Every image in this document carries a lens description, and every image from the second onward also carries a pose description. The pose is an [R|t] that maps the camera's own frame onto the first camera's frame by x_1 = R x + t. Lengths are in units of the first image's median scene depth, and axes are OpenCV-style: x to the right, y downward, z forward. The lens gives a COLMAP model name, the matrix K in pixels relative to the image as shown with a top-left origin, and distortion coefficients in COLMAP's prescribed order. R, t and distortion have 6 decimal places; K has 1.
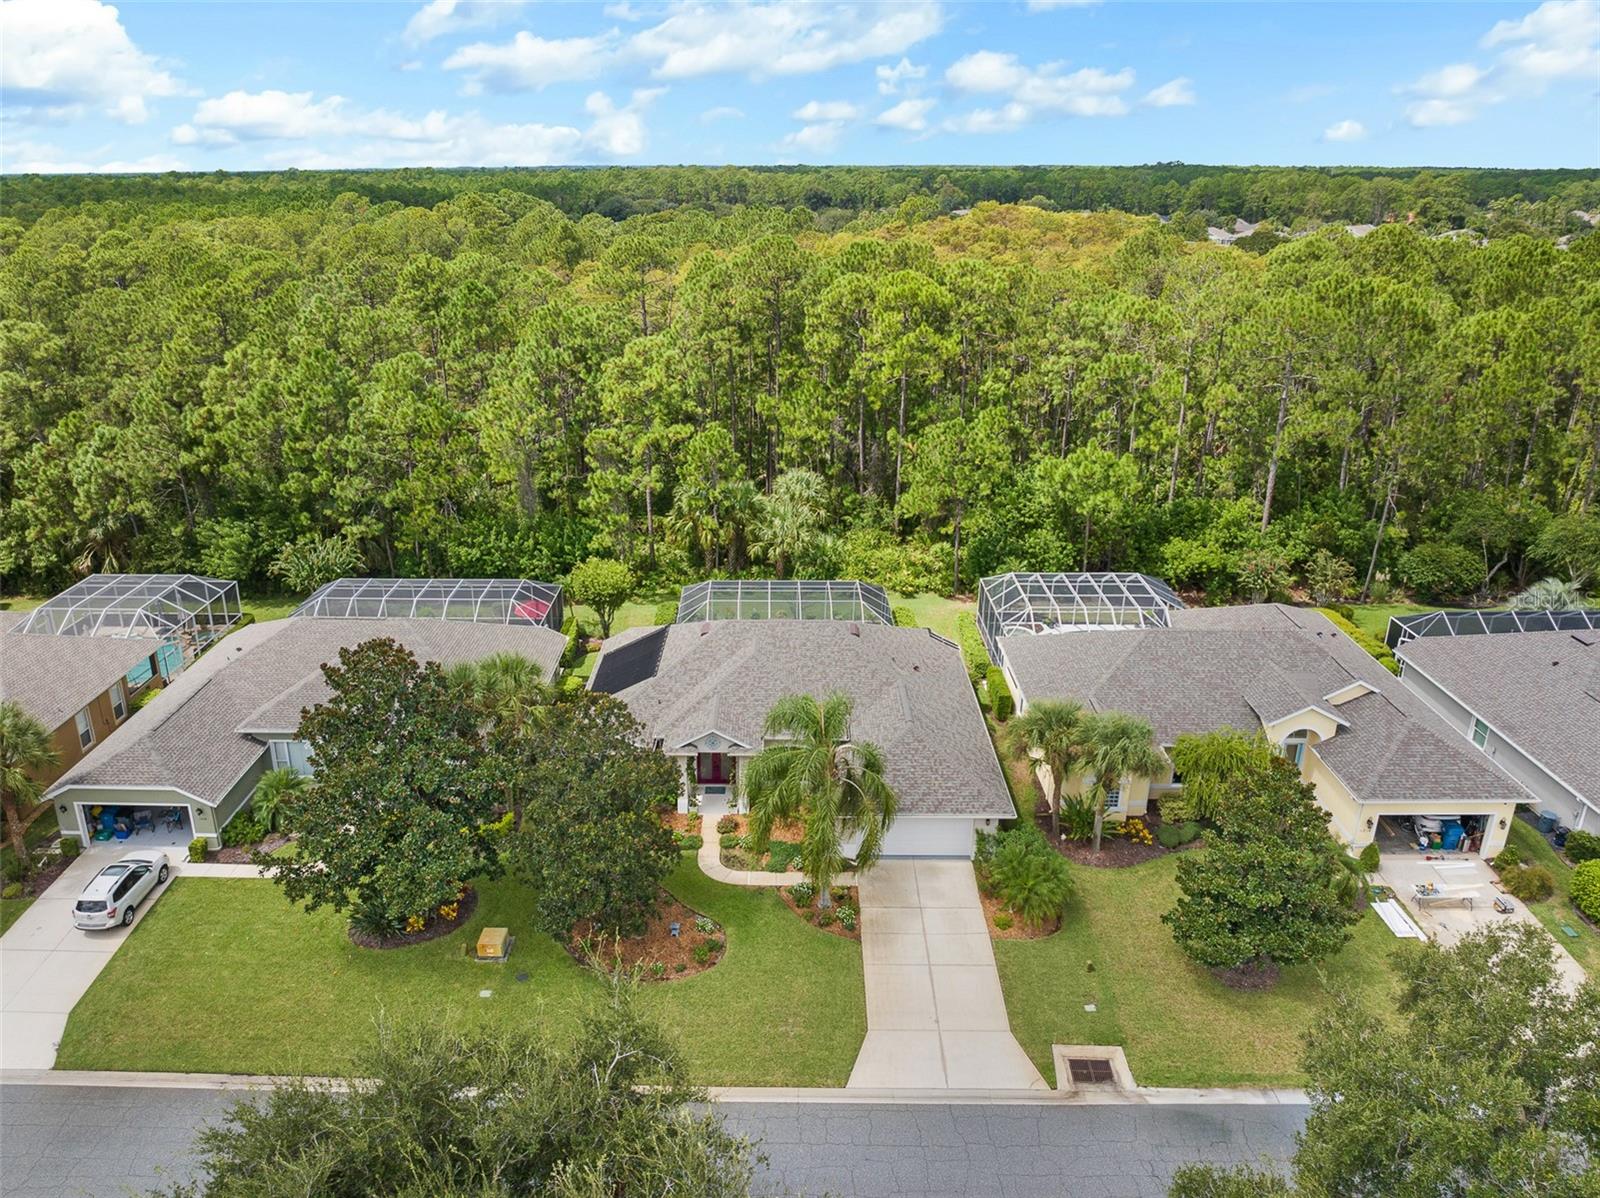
lens RADIAL K [[1112.8, 0, 800.0], [0, 1112.8, 599.0], [0, 0, 1]] dist [-0.040582, -0.003078]
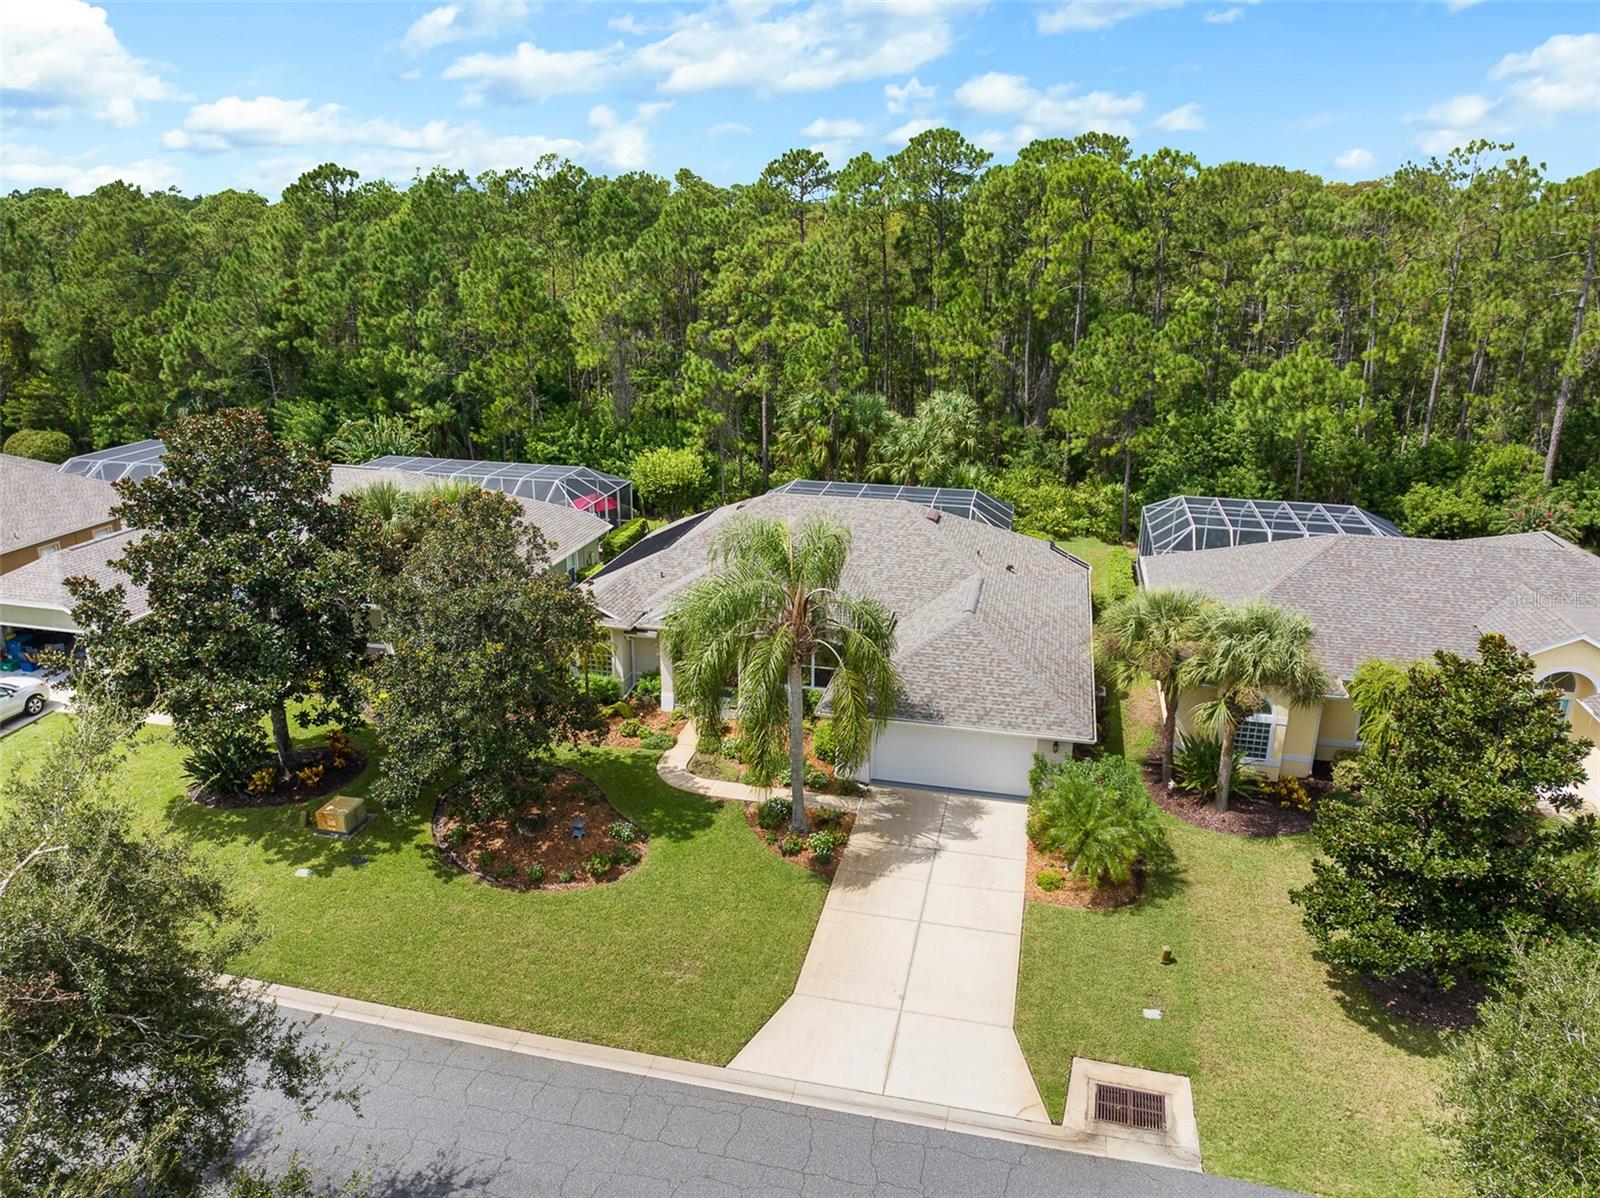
lens RADIAL K [[1112.8, 0, 800.0], [0, 1112.8, 599.0], [0, 0, 1]] dist [-0.040582, -0.003078]
pose [[0.973249, 0.062024, -0.221224, 0.111068], [-0.070374, 0.997068, -0.030054, 0.096305], [0.218711, 0.044818, 0.974760, 0.189623]]
